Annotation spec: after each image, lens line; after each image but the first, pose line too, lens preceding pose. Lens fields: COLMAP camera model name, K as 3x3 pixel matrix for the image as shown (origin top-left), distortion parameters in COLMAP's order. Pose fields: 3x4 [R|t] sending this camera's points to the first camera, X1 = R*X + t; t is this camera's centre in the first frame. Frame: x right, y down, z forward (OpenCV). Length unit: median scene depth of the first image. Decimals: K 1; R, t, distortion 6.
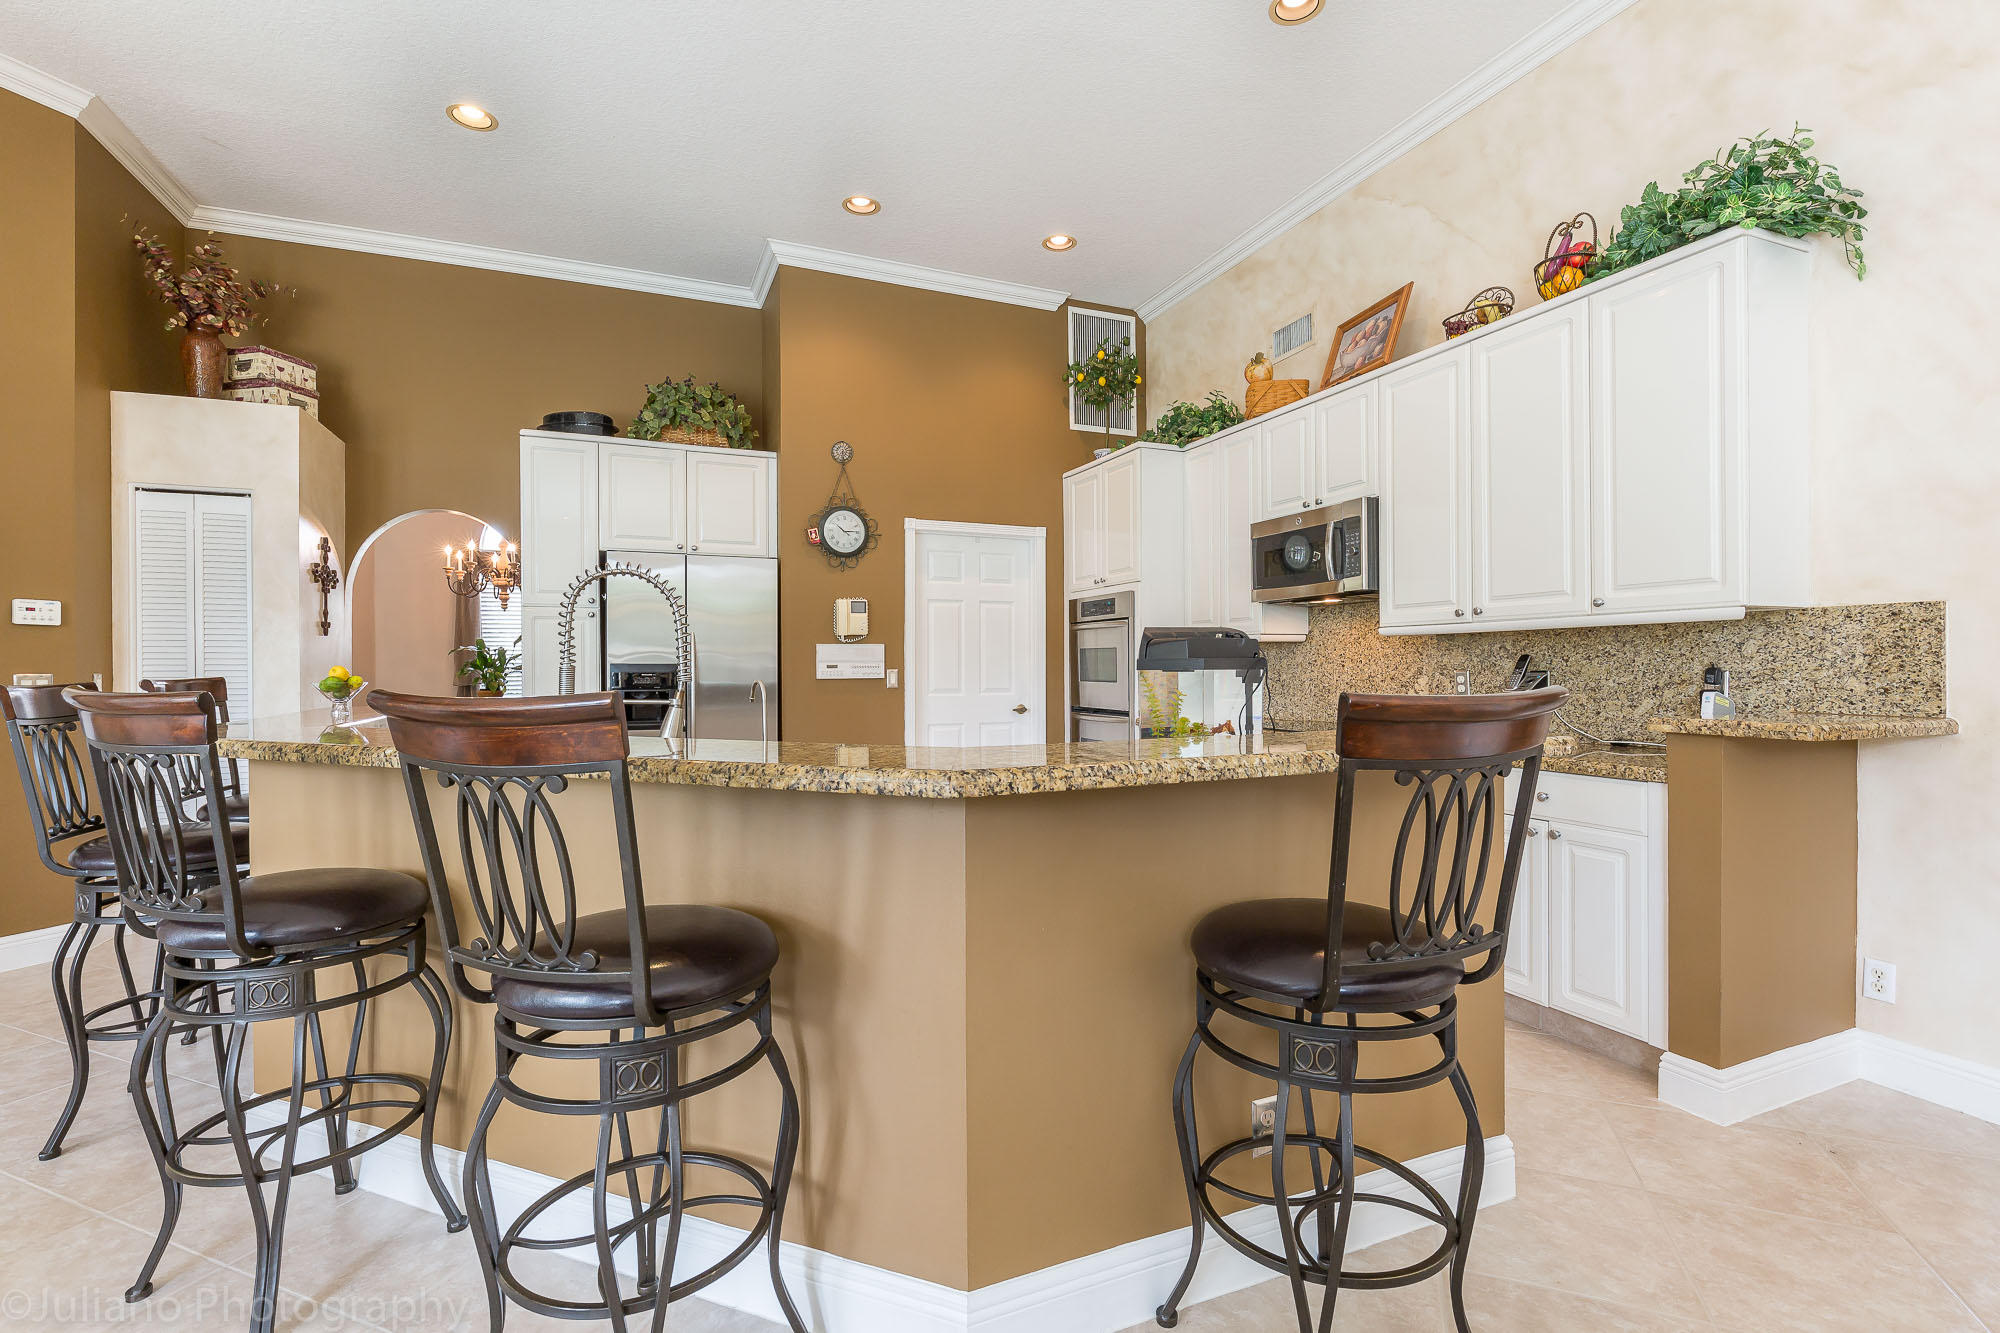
lens RADIAL K [[890.8, 0, 1003.5], [0, 890.8, 670.4], [0, 0, 1]] dist [-0.000882, -0.000261]
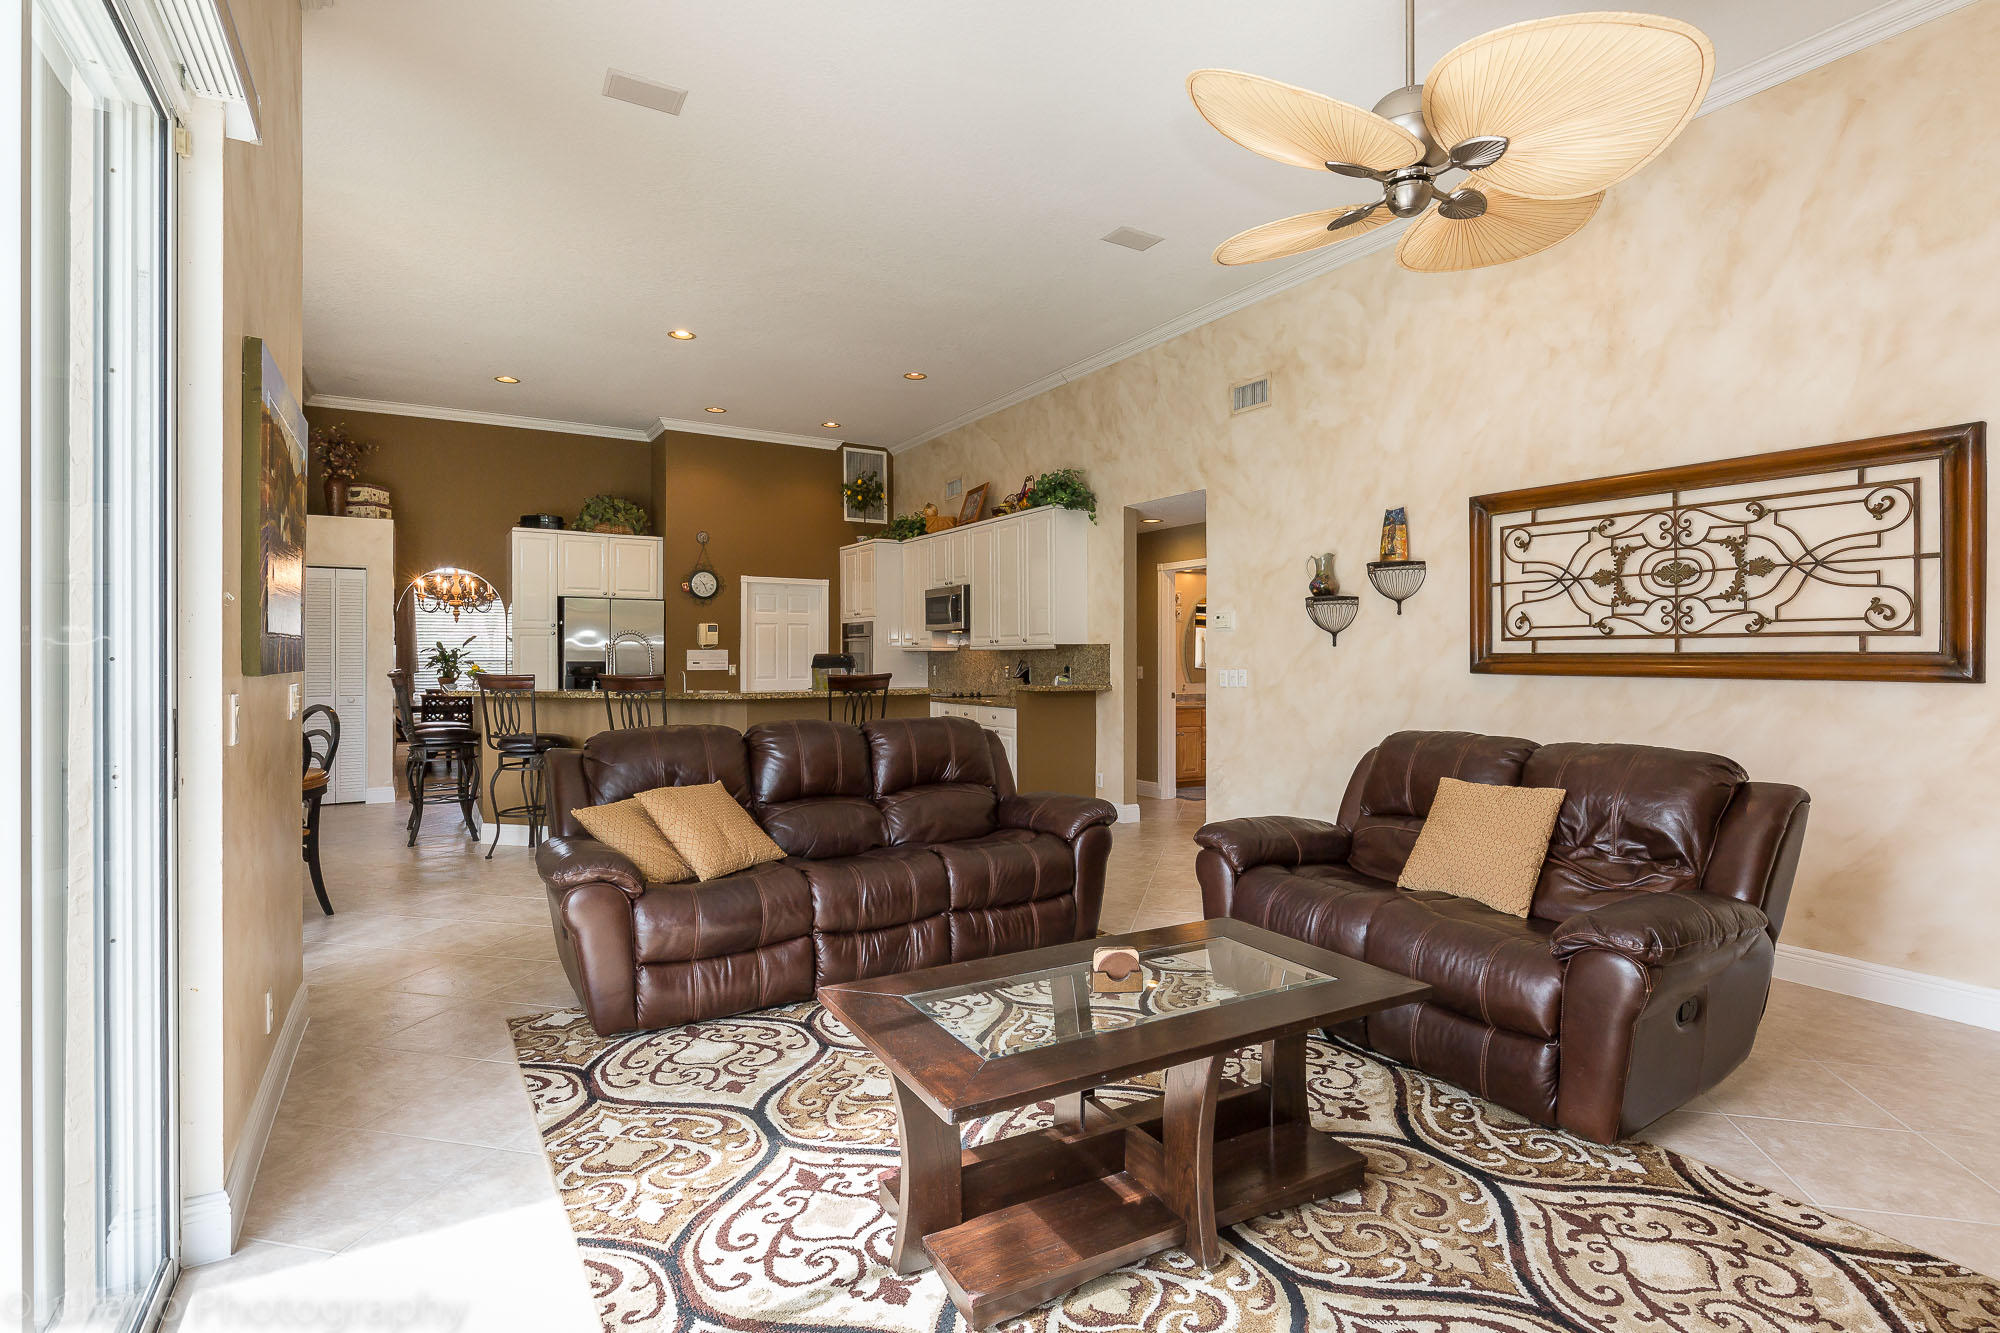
lens RADIAL K [[928.1, 0, 1014.2], [0, 928.1, 658.7], [0, 0, 1]] dist [0.002001, 0.000269]
pose [[0.987182, 0.004249, 0.159544, 0.130840], [-0.003726, 0.999987, -0.003580, -0.009061], [-0.159558, 0.002939, 0.987184, -0.890651]]
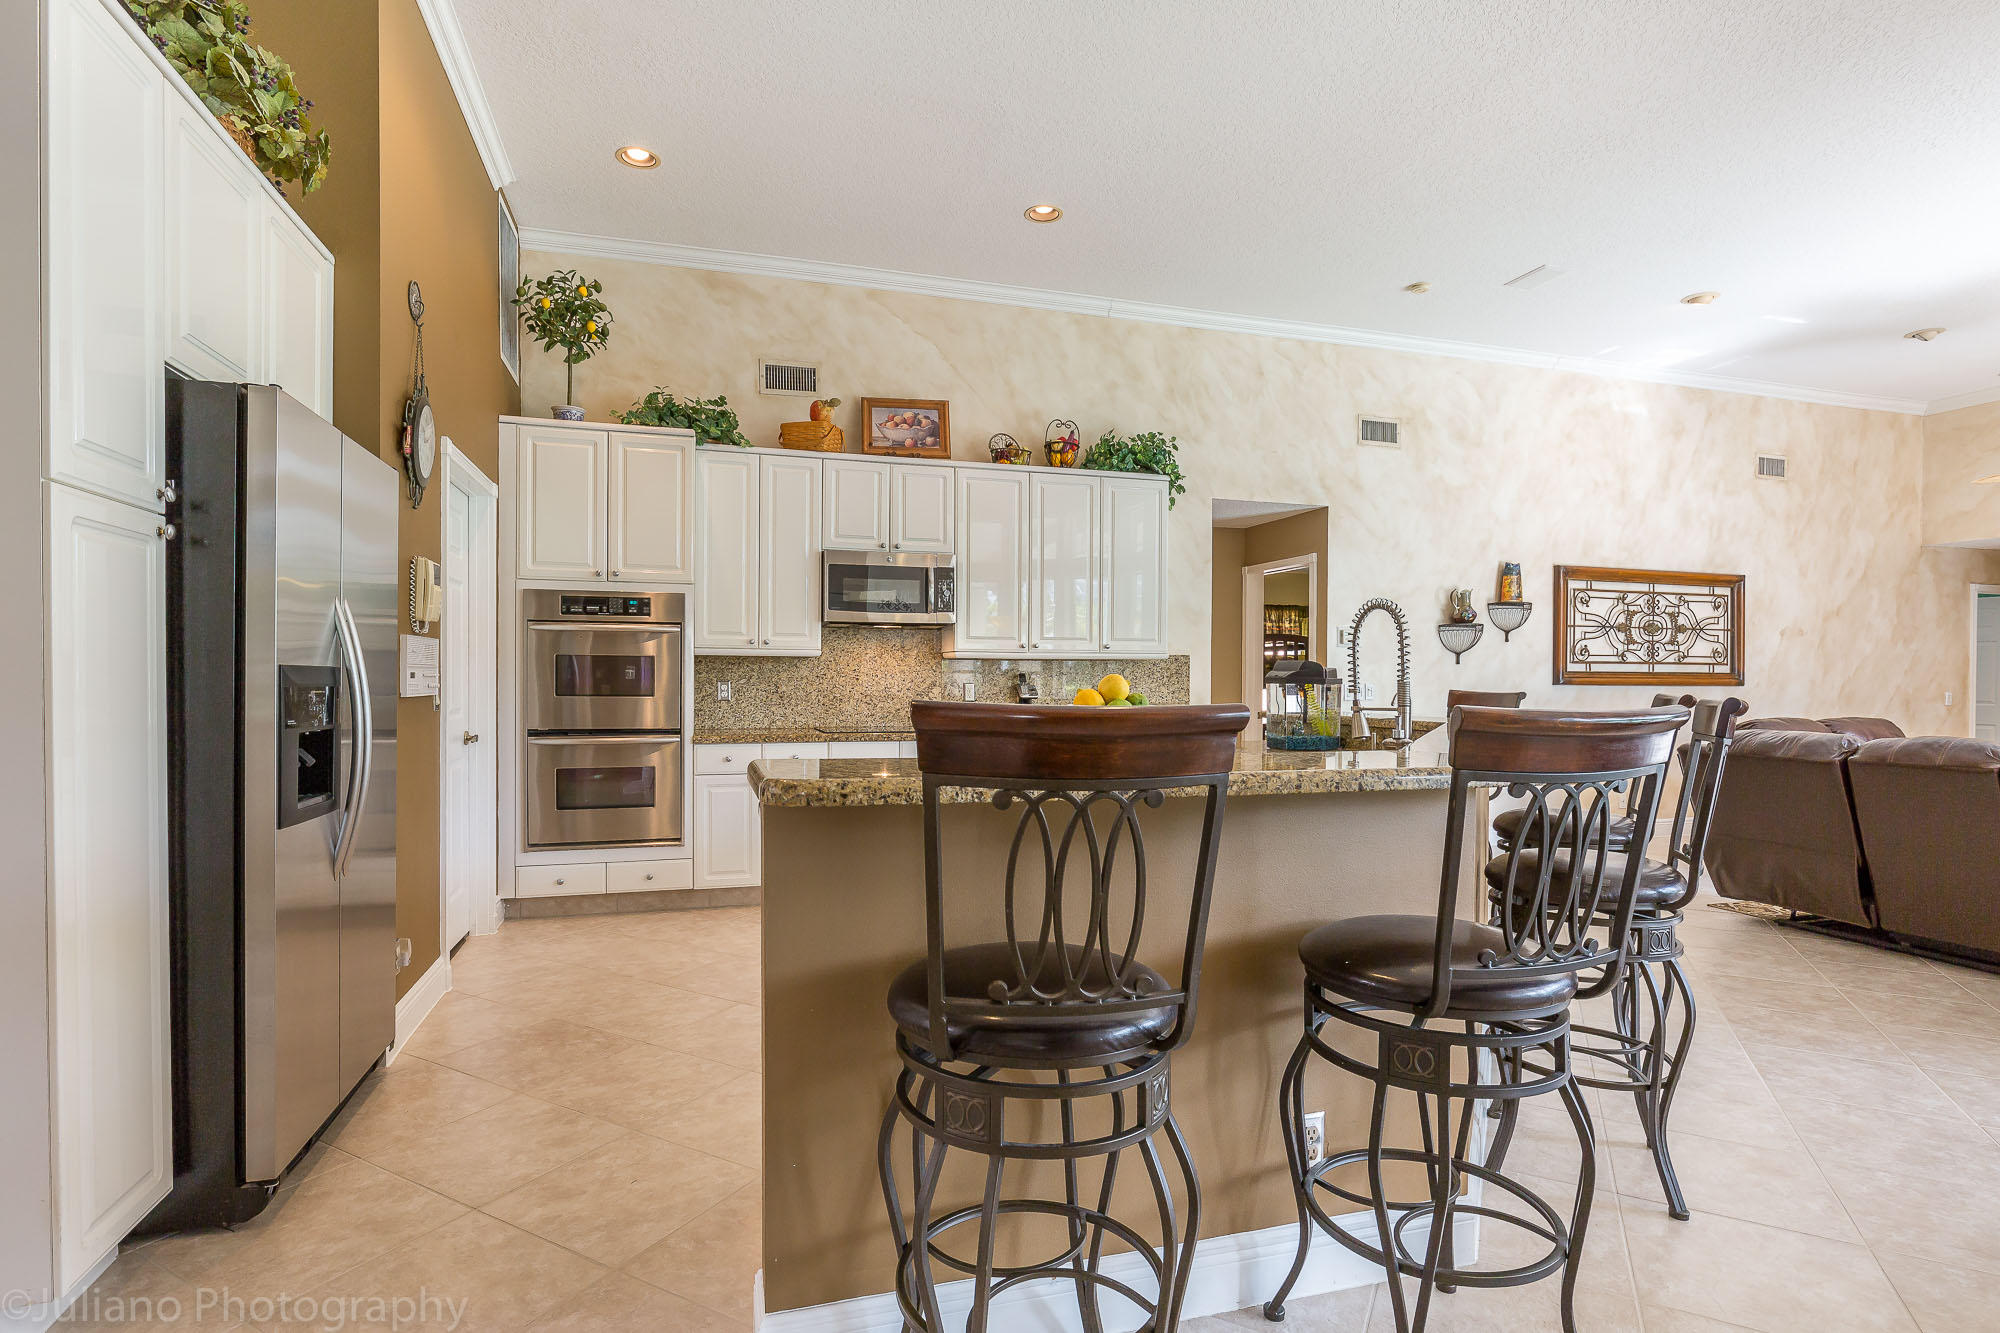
lens RADIAL K [[1024.7, 0, 997.3], [0, 1024.7, 712.5], [0, 0, 1]] dist [-0.001935, -0.000410]
pose [[0.116094, -0.008611, 0.993201, -0.845060], [0.004530, 0.999957, 0.008140, 0.024702], [-0.993228, 0.003554, 0.116128, 0.565554]]
